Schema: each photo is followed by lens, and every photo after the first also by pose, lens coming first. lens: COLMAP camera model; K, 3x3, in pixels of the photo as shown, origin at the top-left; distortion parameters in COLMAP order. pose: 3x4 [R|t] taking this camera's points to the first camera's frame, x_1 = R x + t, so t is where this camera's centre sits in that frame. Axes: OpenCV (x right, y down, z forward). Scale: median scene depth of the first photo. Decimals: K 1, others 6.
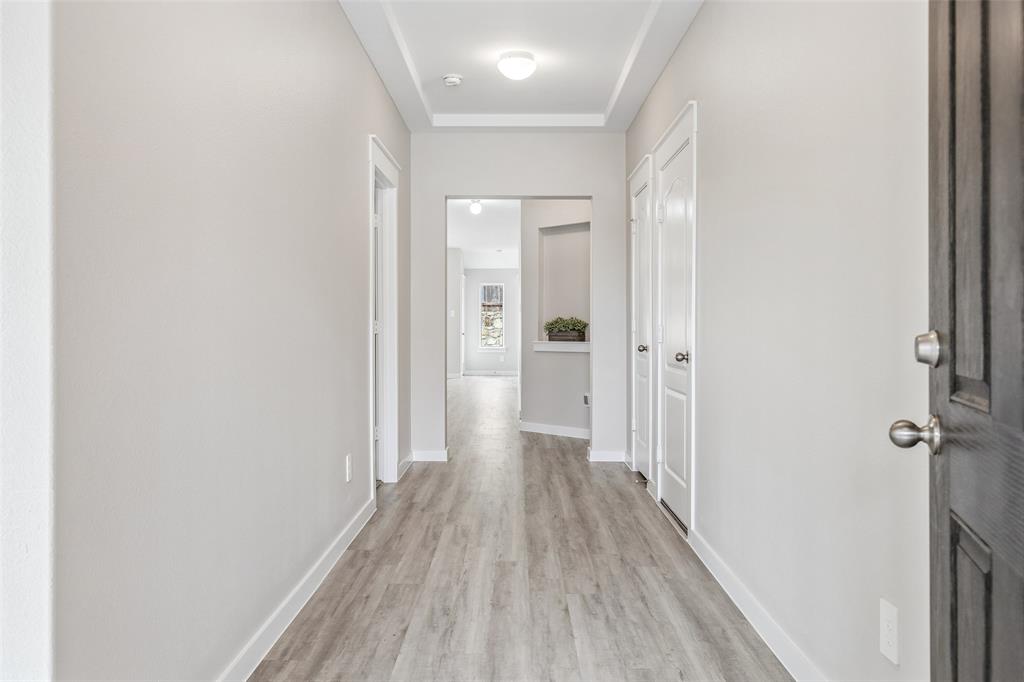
lens RADIAL K [[772.9, 0, 512.0], [0, 772.9, 341.0], [0, 0, 1]] dist [-0.000264, -0.000026]
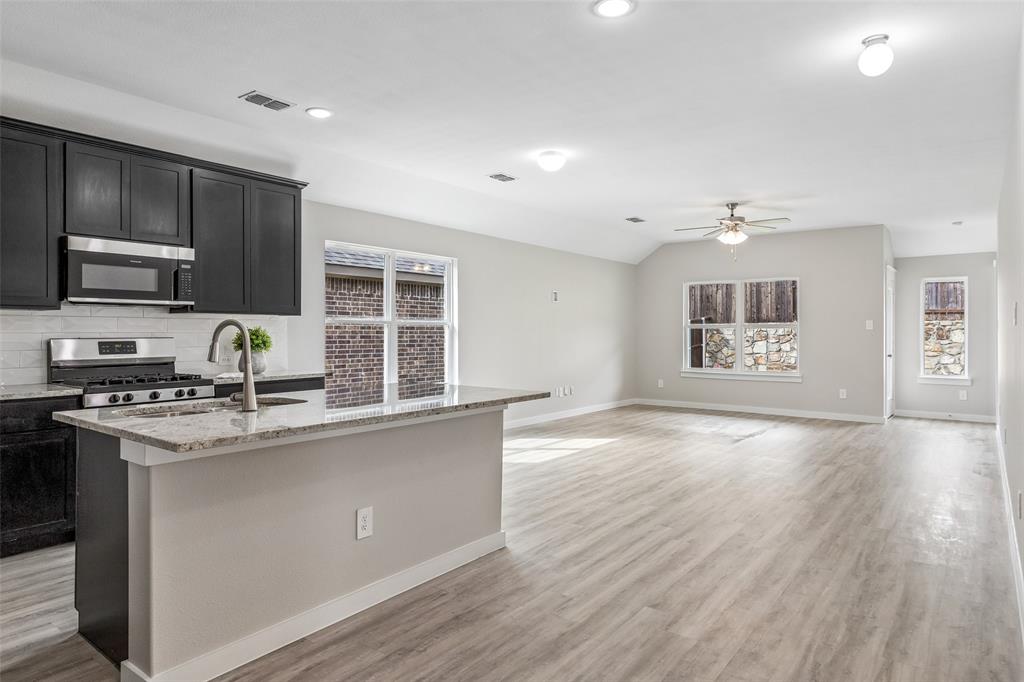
lens RADIAL K [[607.1, 0, 512.0], [0, 607.1, 341.0], [0, 0, 1]] dist [0.003812, -0.000543]
pose [[0.793901, 0.014454, -0.607875, -0.003215], [-0.015717, 0.999871, 0.003247, -0.015725], [0.607844, 0.006976, 0.794026, 0.321674]]
